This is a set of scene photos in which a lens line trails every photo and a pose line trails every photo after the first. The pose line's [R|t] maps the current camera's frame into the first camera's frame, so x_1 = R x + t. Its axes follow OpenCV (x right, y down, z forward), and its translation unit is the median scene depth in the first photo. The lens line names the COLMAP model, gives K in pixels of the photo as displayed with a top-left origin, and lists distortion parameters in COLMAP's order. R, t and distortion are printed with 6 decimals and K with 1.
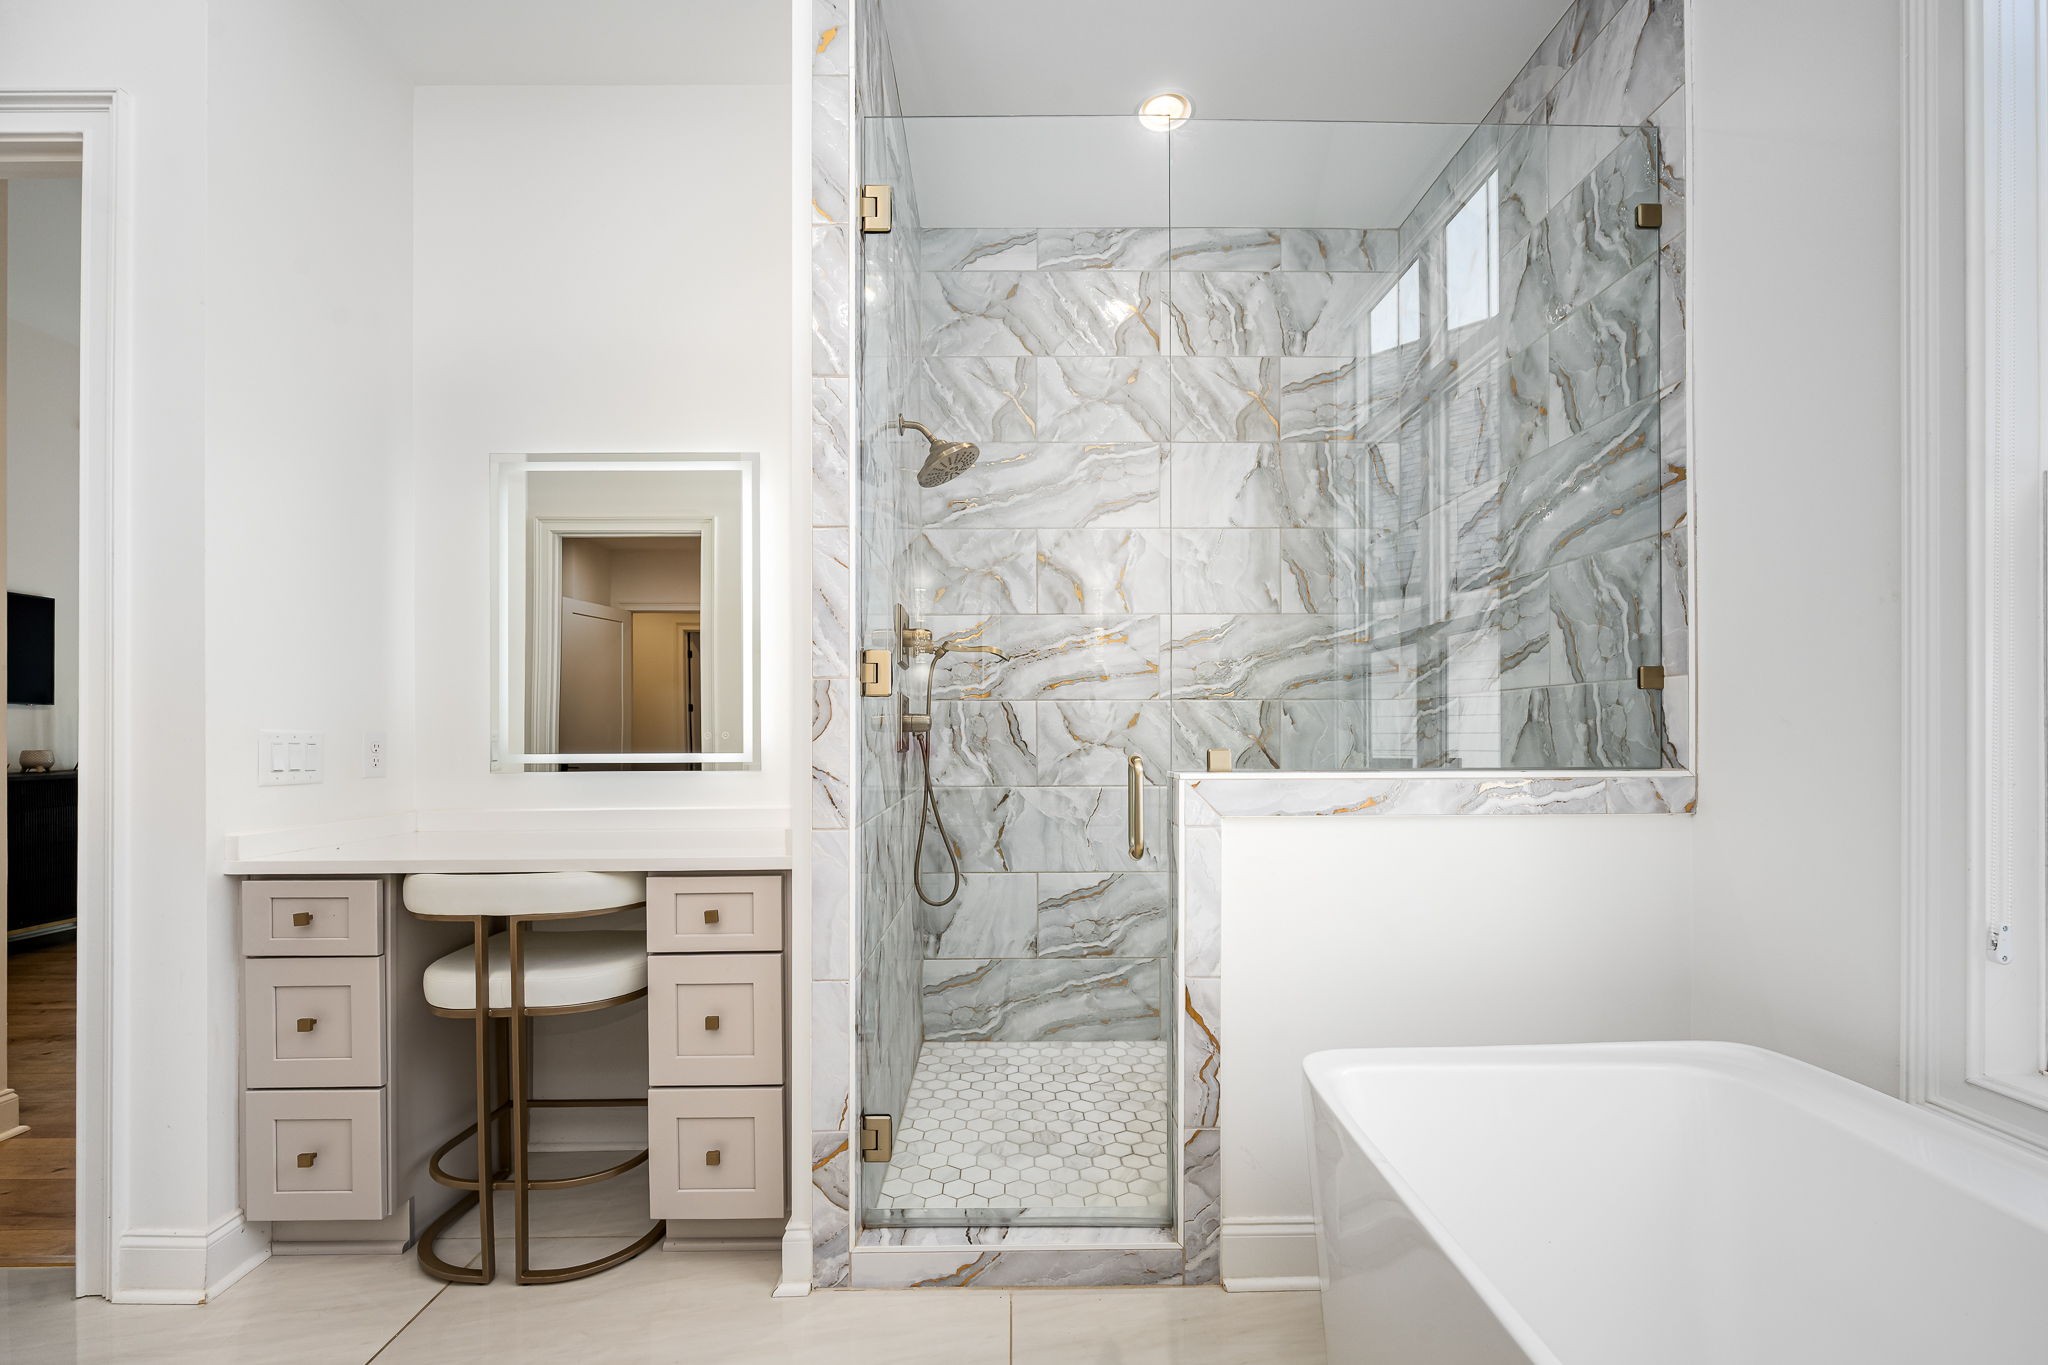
lens RADIAL K [[831.4, 0, 1020.2], [0, 831.4, 725.8], [0, 0, 1]] dist [-0.000504, 0.000211]
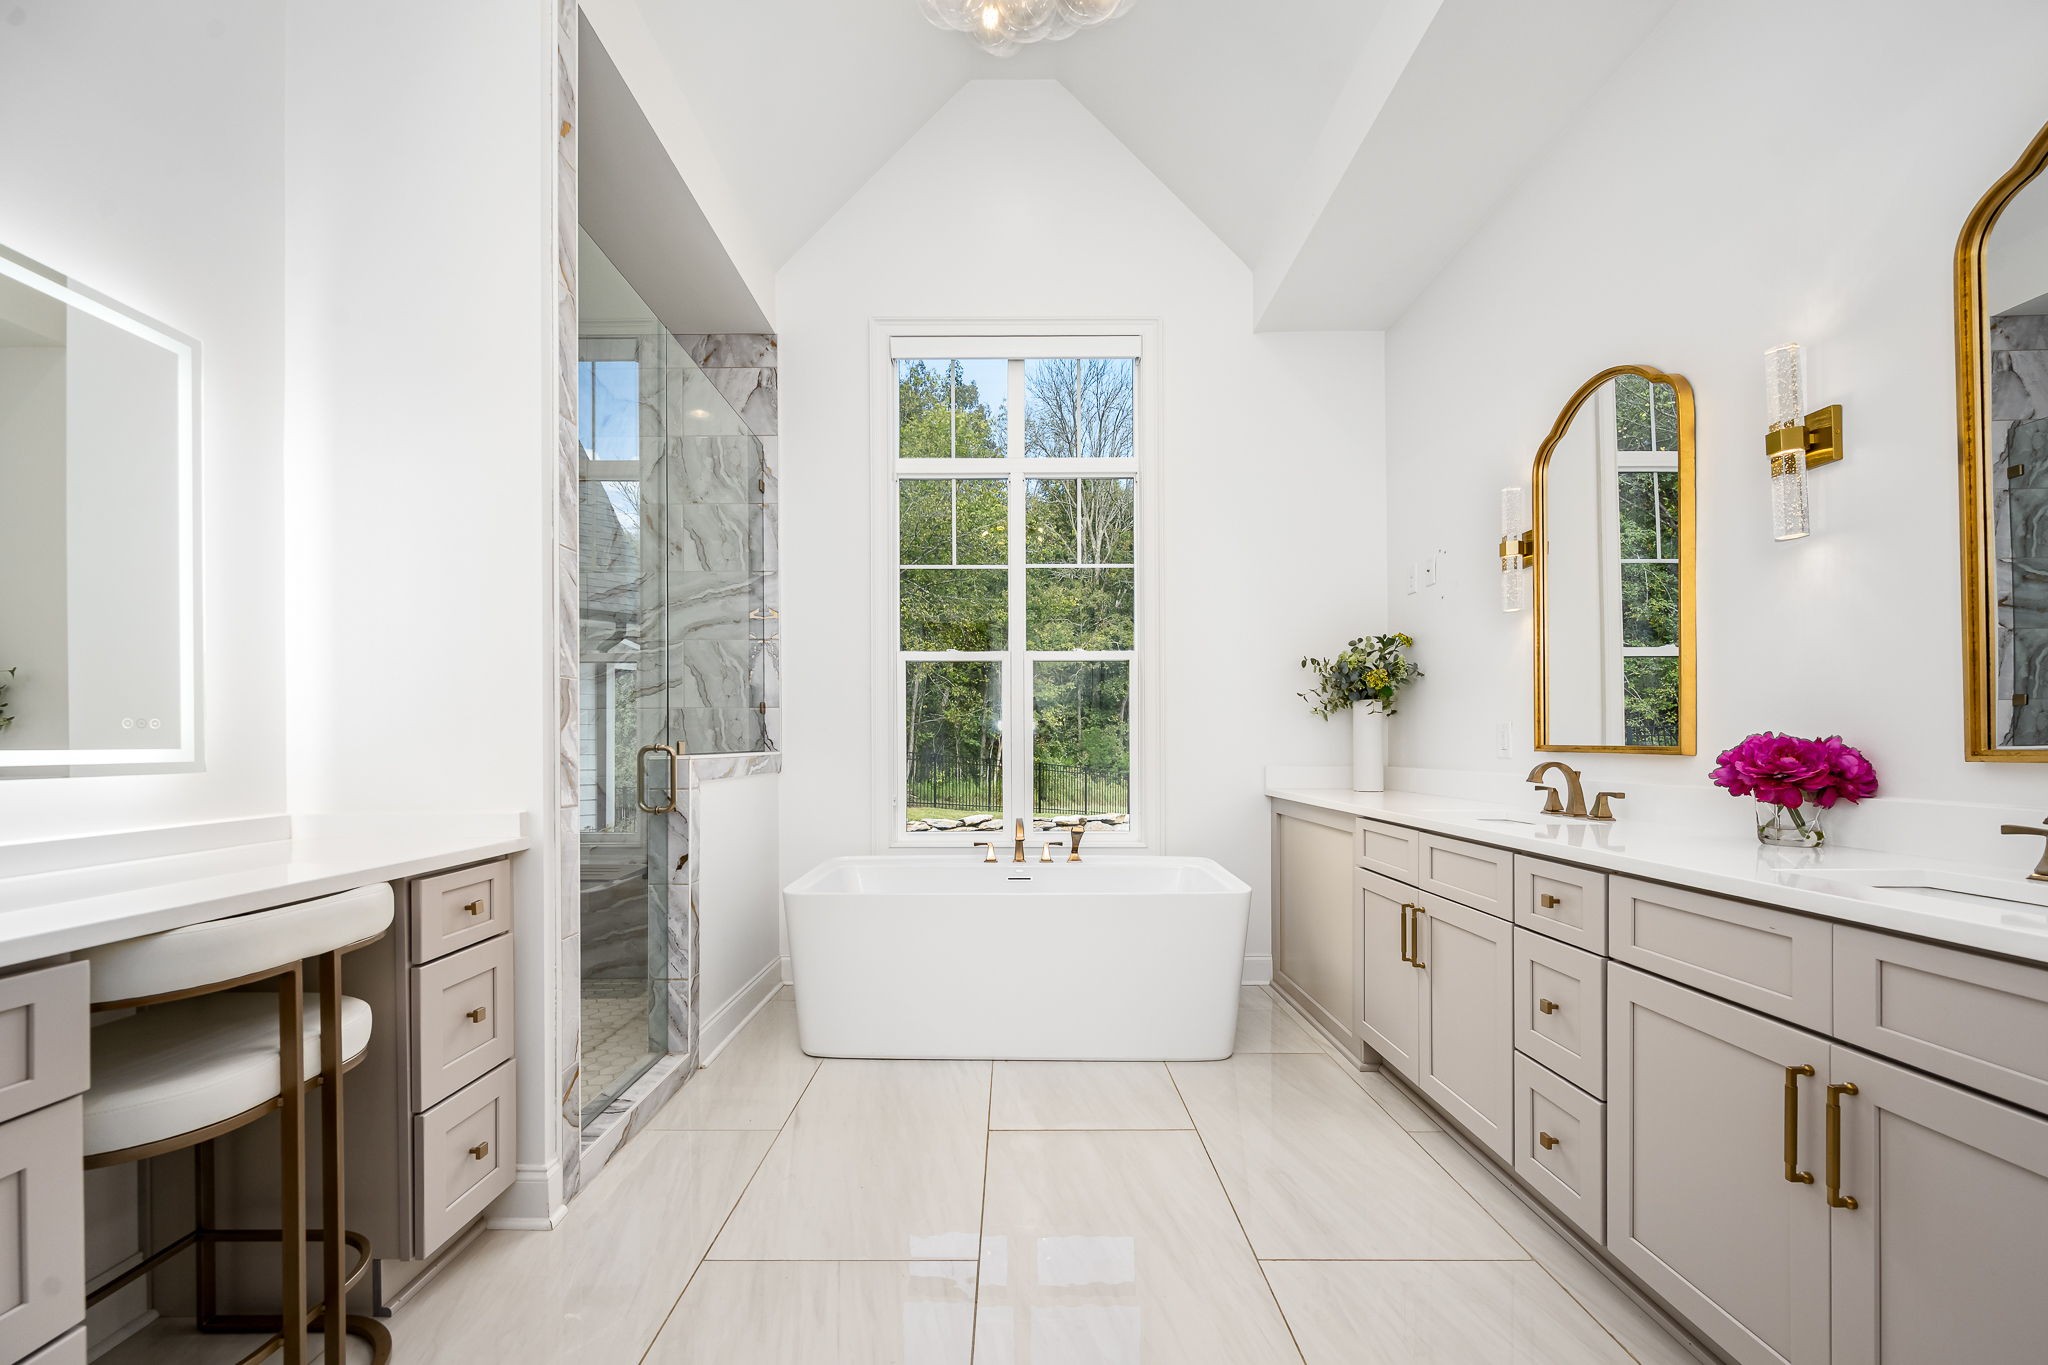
lens RADIAL K [[831.4, 0, 1020.2], [0, 831.4, 725.8], [0, 0, 1]] dist [-0.000504, 0.000211]
pose [[0.005828, 0.024420, 0.999685, -1.249602], [-0.003650, 0.999696, -0.024399, 0.033305], [-0.999976, -0.003506, 0.005915, 0.324391]]
